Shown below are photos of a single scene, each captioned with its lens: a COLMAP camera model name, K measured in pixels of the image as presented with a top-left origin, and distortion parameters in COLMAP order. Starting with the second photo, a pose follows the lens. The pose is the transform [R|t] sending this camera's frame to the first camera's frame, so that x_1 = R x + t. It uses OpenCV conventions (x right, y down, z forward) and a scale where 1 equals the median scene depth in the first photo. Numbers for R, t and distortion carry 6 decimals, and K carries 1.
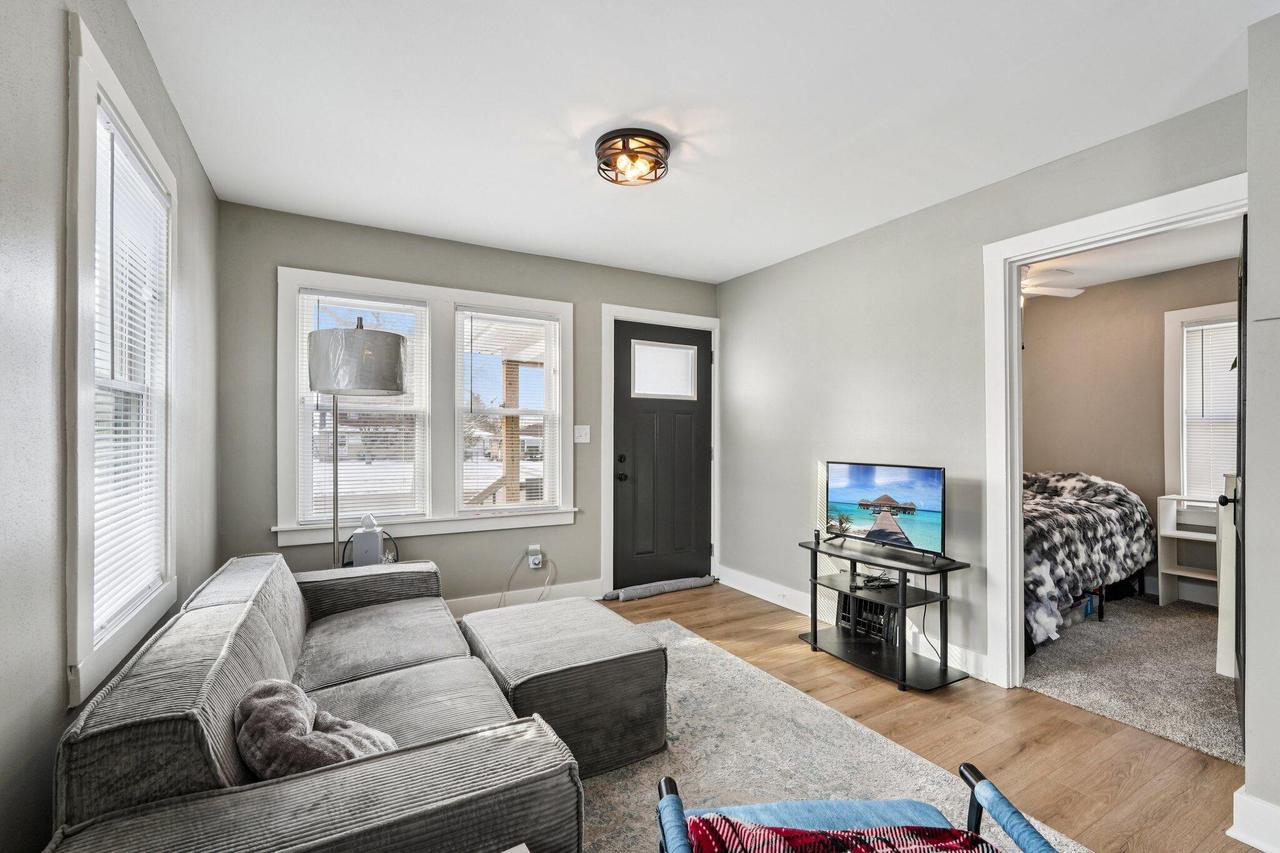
lens RADIAL K [[571.3, 0, 641.3], [0, 571.3, 432.7], [0, 0, 1]] dist [-0.003641, 0.000202]
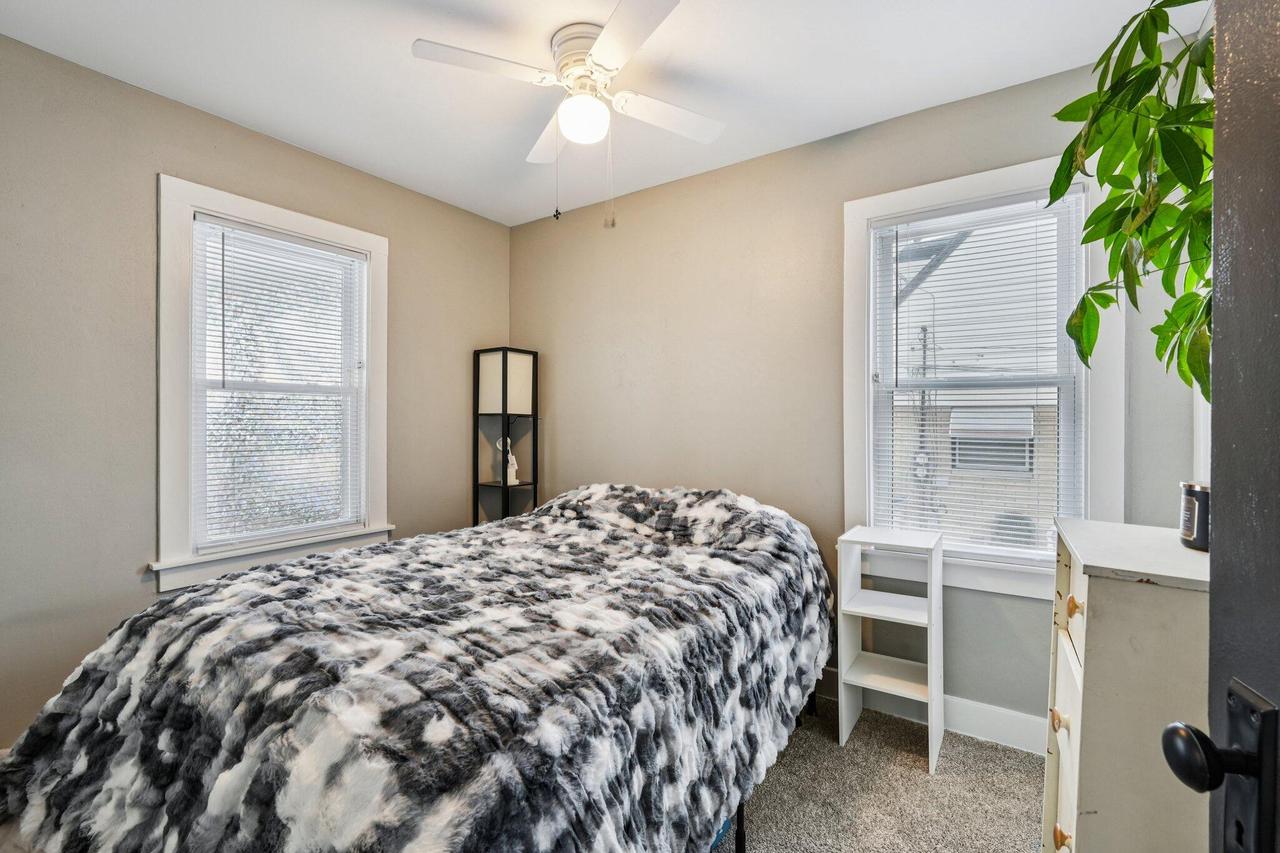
lens RADIAL K [[571.3, 0, 640.6], [0, 571.3, 420.7], [0, 0, 1]] dist [-0.003641, 0.000202]
pose [[0.903892, 0.000833, 0.427760, 0.594986], [-0.002723, 0.999989, 0.003806, 0.003307], [-0.427752, -0.004605, 0.903884, 0.693854]]
